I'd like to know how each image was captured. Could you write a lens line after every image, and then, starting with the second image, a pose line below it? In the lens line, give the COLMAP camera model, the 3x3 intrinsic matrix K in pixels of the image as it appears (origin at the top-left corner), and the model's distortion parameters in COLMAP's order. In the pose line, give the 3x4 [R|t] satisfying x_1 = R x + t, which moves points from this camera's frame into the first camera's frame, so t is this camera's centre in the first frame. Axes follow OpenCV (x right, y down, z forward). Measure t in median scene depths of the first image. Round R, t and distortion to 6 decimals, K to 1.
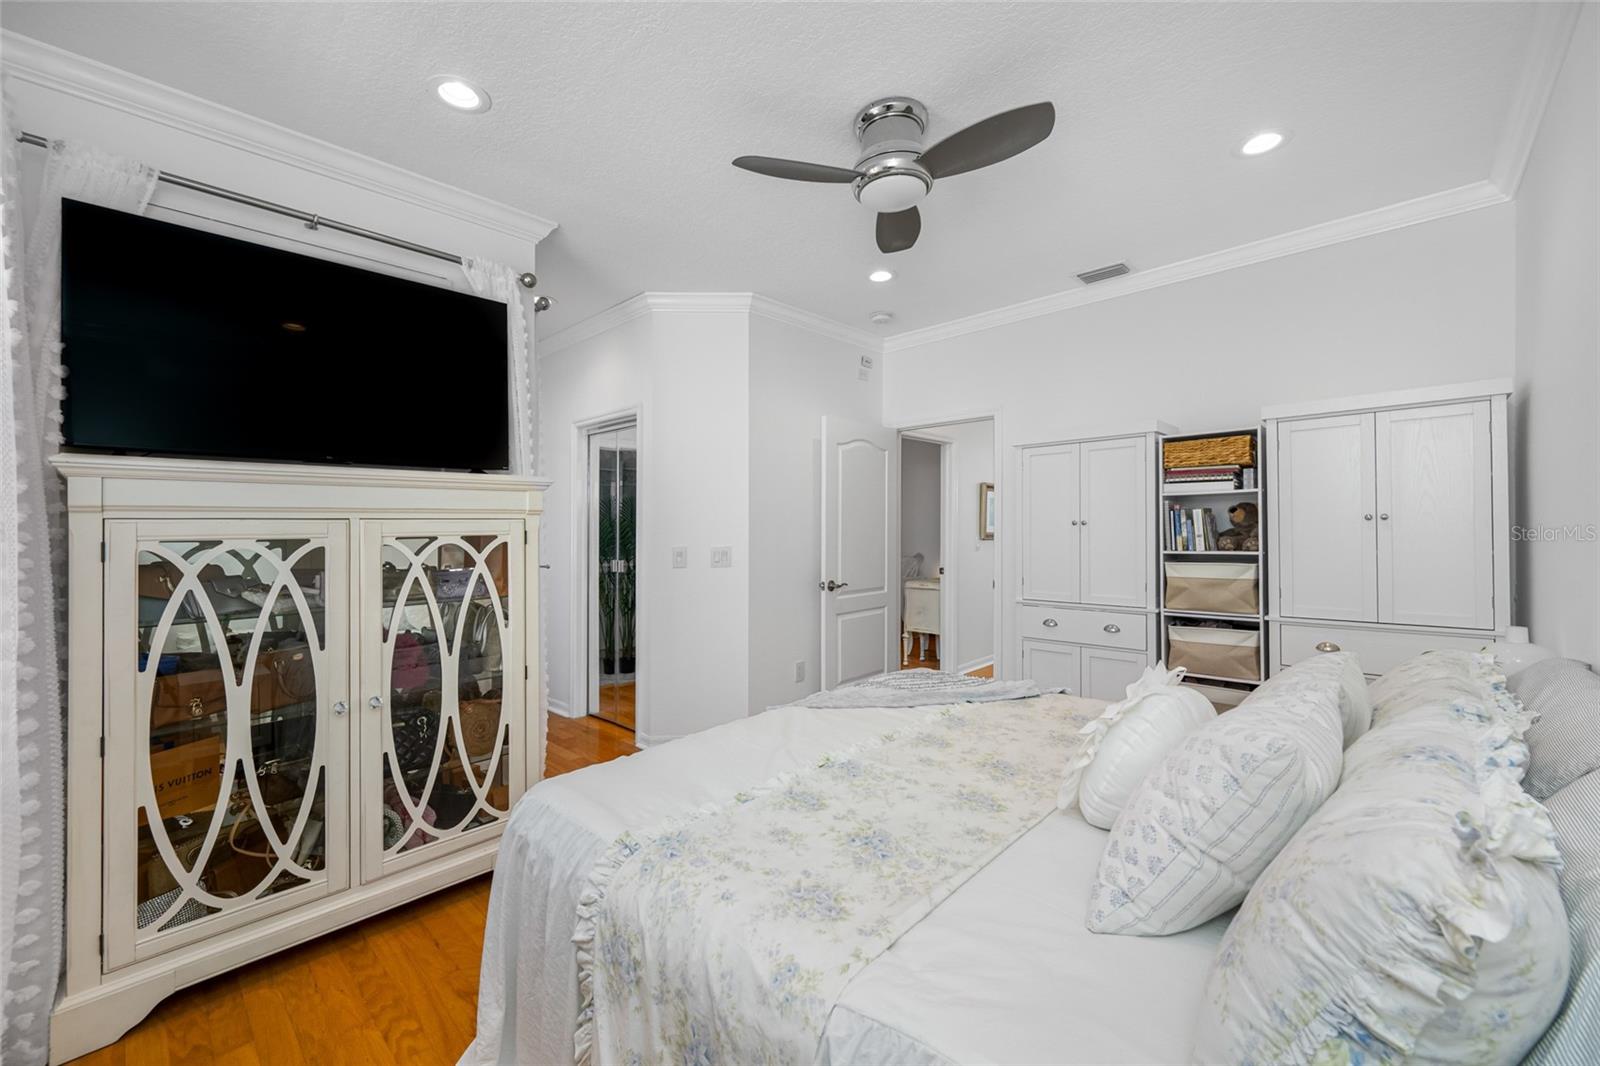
lens RADIAL K [[633.1, 0, 804.6], [0, 633.1, 525.5], [0, 0, 1]] dist [0.009182, -0.000001]
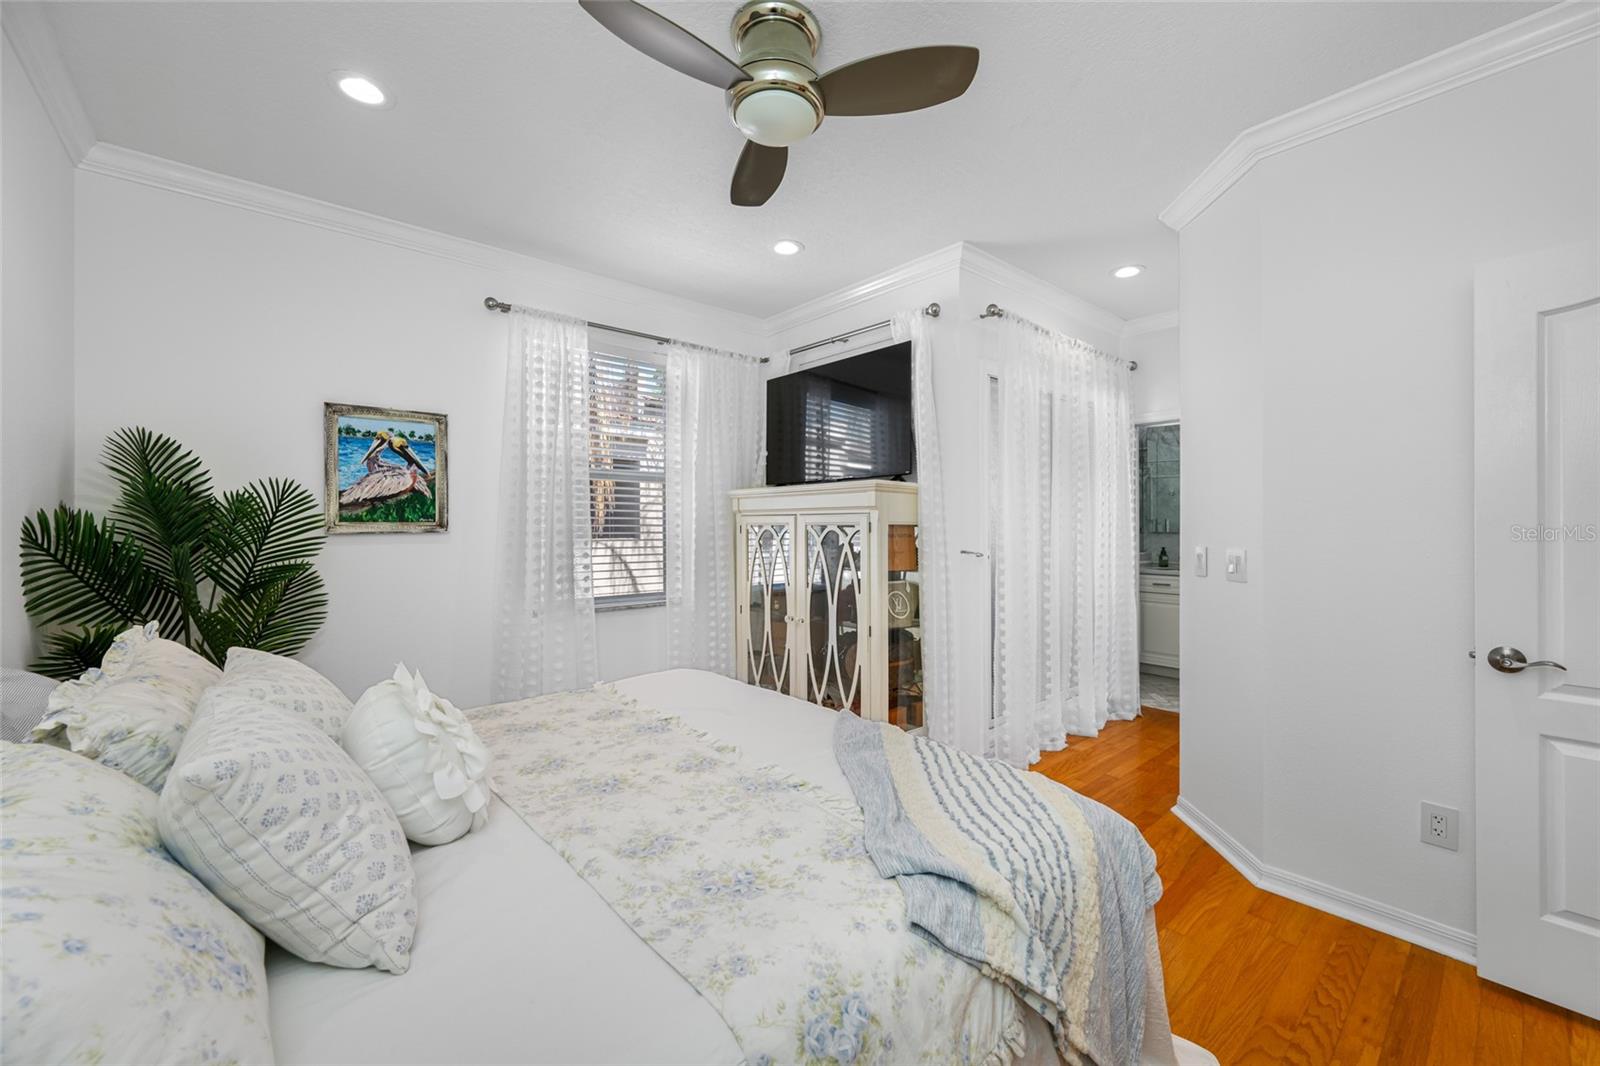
lens RADIAL K [[633.1, 0, 810.2], [0, 633.1, 522.5], [0, 0, 1]] dist [0.009182, -0.000001]
pose [[-0.100696, 0.005298, -0.994903, 0.716569], [0.007054, 0.999964, 0.004611, 0.002144], [0.994892, -0.006554, -0.100730, 0.845386]]
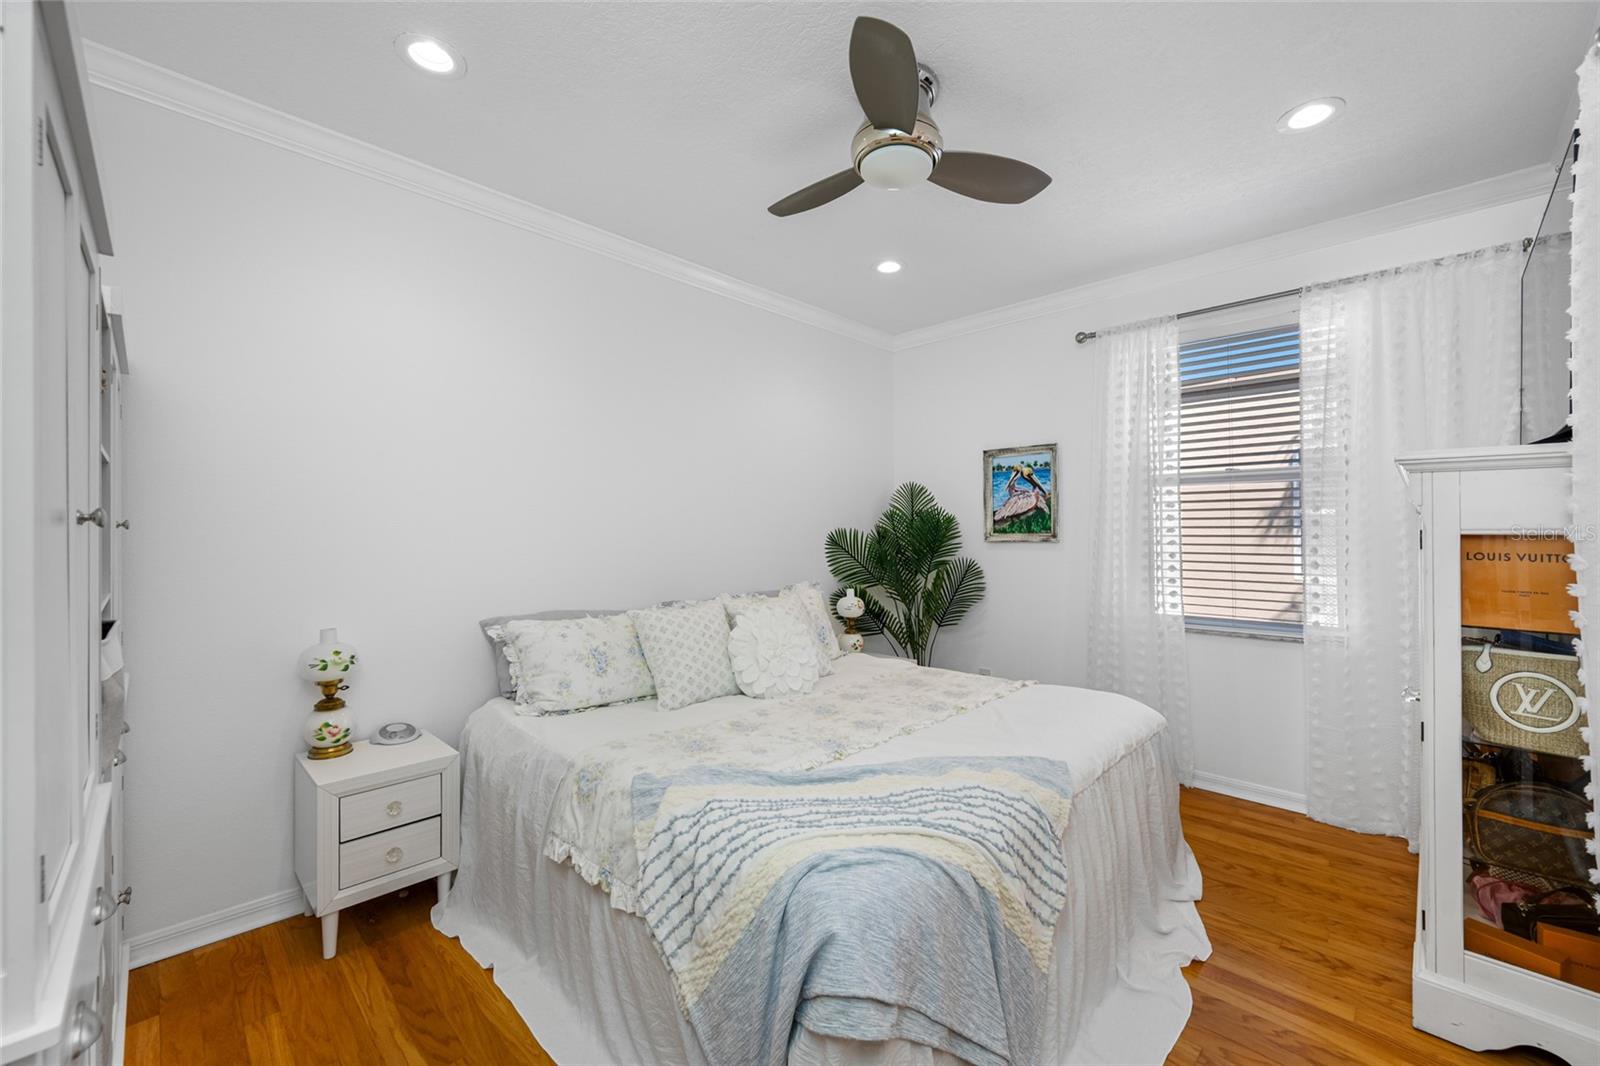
lens RADIAL K [[633.1, 0, 791.9], [0, 633.1, 535.0], [0, 0, 1]] dist [0.009182, -0.000001]
pose [[-0.999856, 0.007241, 0.015370, 0.093789], [0.007126, 0.999946, -0.007500, 0.014172], [-0.015424, -0.007389, -0.999854, 1.569852]]
